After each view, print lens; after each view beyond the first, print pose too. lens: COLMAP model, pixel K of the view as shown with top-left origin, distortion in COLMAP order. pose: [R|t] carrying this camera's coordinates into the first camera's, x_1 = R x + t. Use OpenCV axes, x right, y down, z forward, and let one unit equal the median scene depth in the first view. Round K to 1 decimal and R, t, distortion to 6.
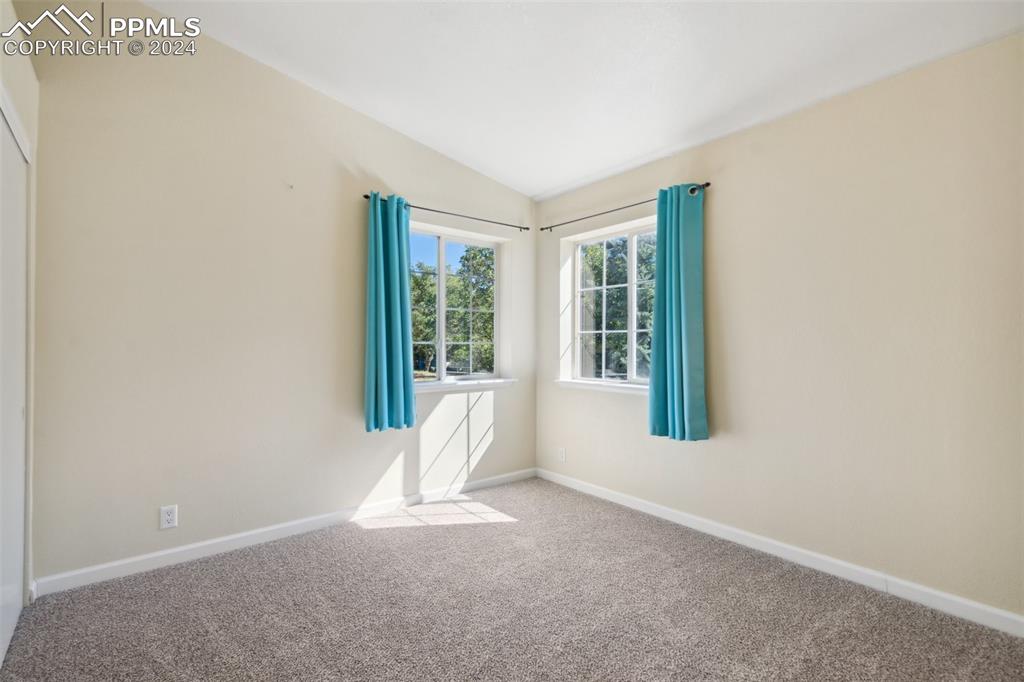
lens RADIAL K [[466.7, 0, 512.0], [0, 466.7, 341.0], [0, 0, 1]] dist [0.052418, -0.021234]
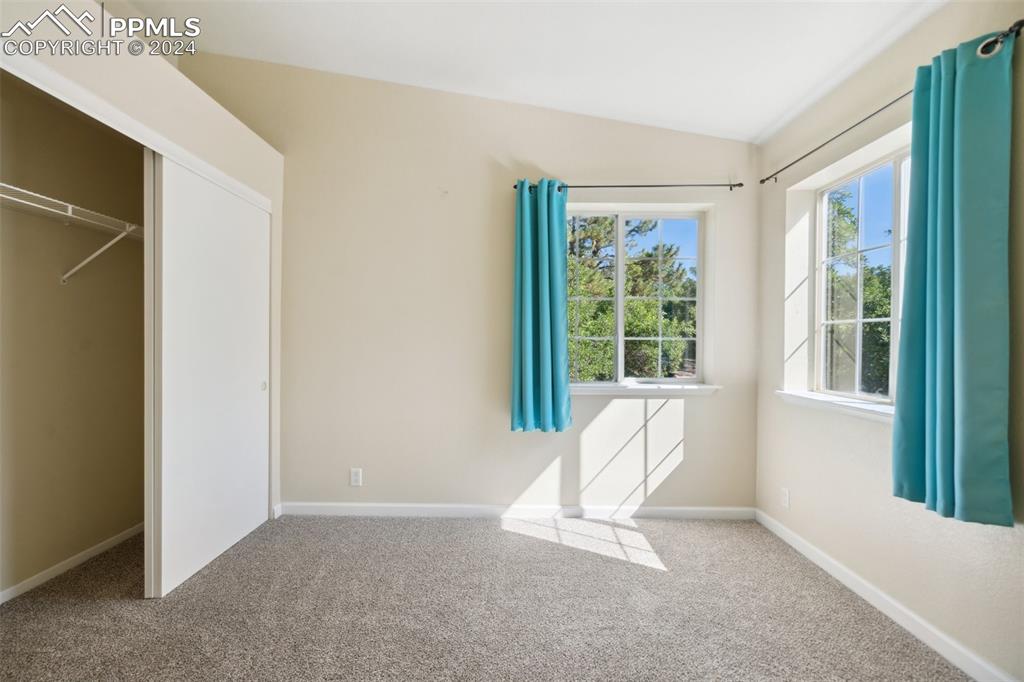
lens RADIAL K [[472.3, 0, 507.1], [0, 472.3, 341.0], [0, 0, 1]] dist [-0.002630, 0.001322]
pose [[0.769353, 0.002129, -0.638820, 0.278035], [0.001585, 0.999985, 0.005242, 0.004661], [0.638822, -0.005045, 0.769338, 0.227008]]
